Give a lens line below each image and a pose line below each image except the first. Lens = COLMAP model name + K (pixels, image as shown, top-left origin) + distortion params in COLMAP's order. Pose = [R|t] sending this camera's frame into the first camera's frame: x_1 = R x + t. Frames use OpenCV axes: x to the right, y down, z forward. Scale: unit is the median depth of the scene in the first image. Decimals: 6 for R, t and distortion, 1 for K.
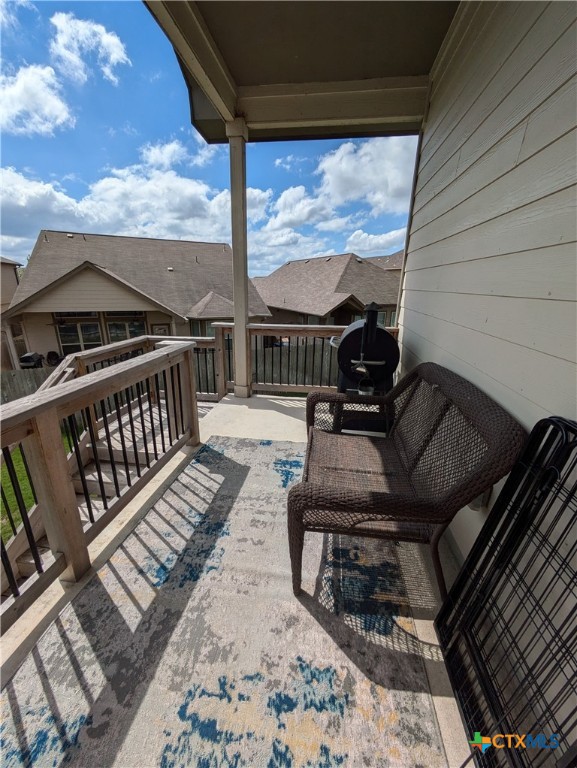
lens RADIAL K [[305.1, 0, 286.5], [0, 305.1, 382.1], [0, 0, 1]] dist [0.000826, 0.000022]
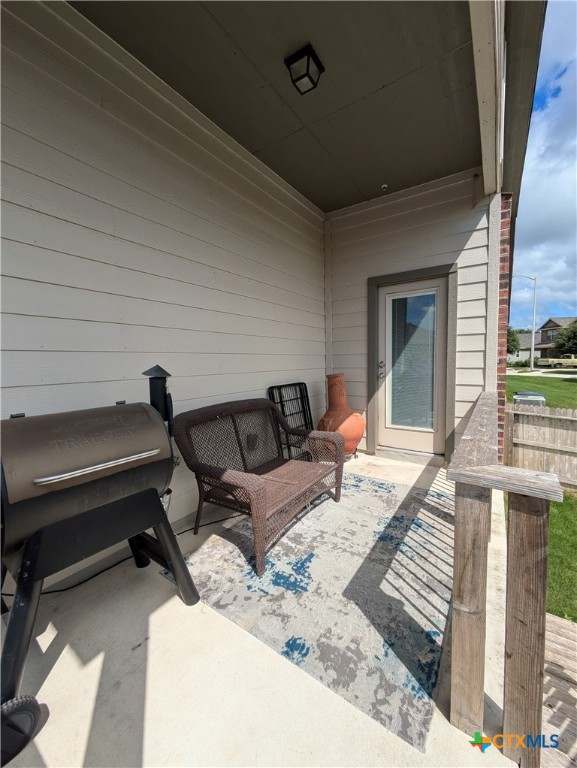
lens RADIAL K [[305.1, 0, 286.5], [0, 305.1, 382.1], [0, 0, 1]] dist [0.000826, 0.000022]
pose [[-0.897050, -0.039486, 0.440162, -0.367246], [0.128597, 0.929577, 0.345471, -0.535813], [-0.422806, 0.366508, -0.828799, 1.831700]]
